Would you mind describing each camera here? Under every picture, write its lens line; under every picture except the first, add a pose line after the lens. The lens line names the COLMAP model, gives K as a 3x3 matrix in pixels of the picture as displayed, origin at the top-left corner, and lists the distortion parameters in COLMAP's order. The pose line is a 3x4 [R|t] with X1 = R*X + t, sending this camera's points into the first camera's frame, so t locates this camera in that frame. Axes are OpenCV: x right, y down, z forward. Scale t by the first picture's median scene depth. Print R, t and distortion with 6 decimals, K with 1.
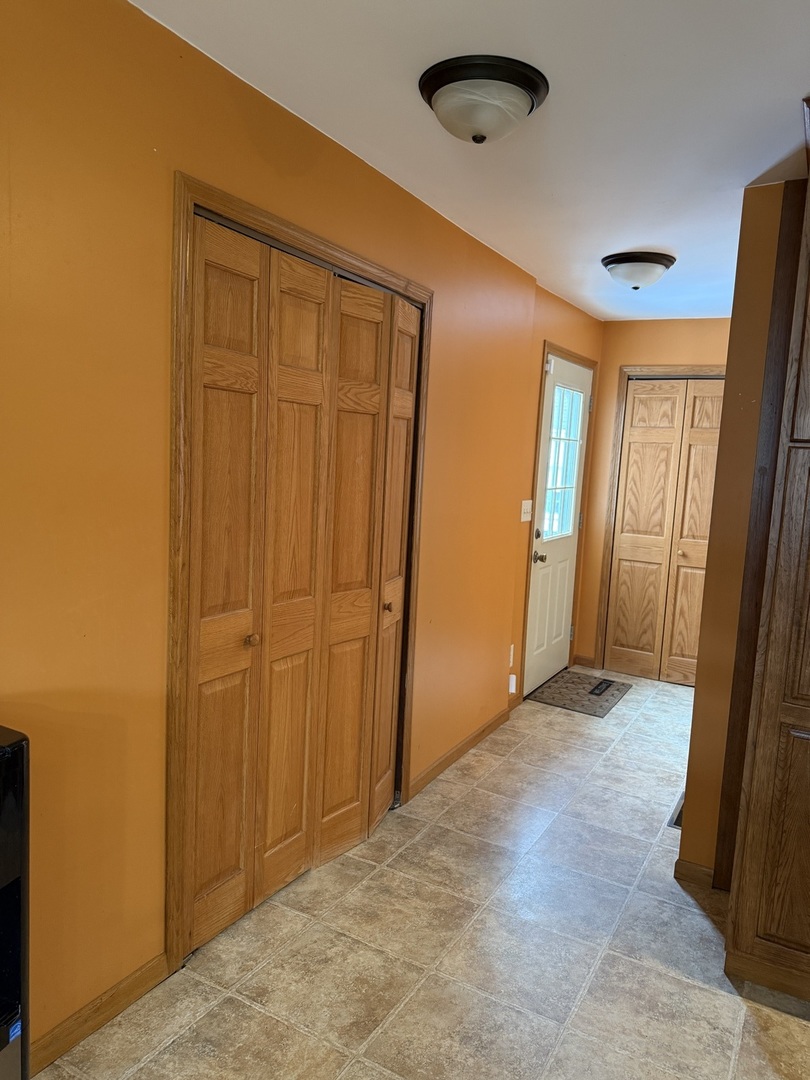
lens RADIAL K [[756.9, 0, 374.8], [0, 756.9, 545.6], [0, 0, 1]] dist [0.058307, -0.075629]
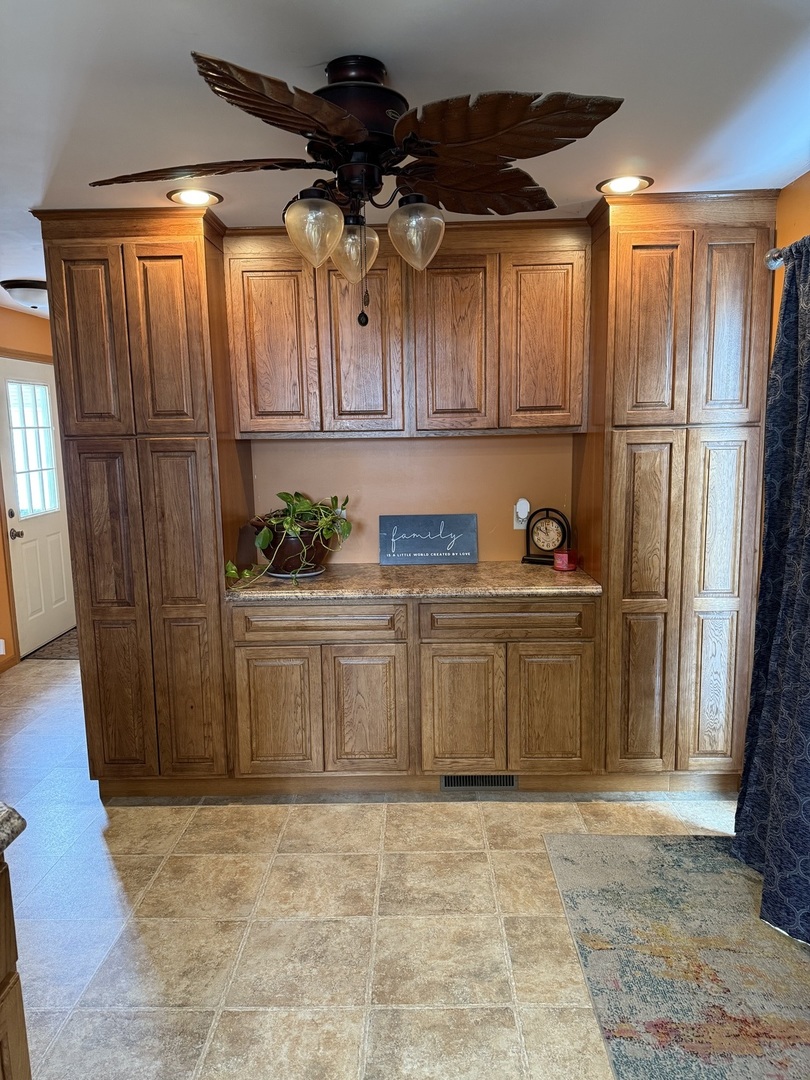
lens RADIAL K [[756.9, 0, 403.2], [0, 756.9, 546.4], [0, 0, 1]] dist [0.058307, -0.075629]
pose [[0.861753, -0.134228, 0.489250, 0.153477], [0.116429, 0.990950, 0.066795, 0.024839], [-0.493788, -0.000598, 0.869582, -0.284767]]
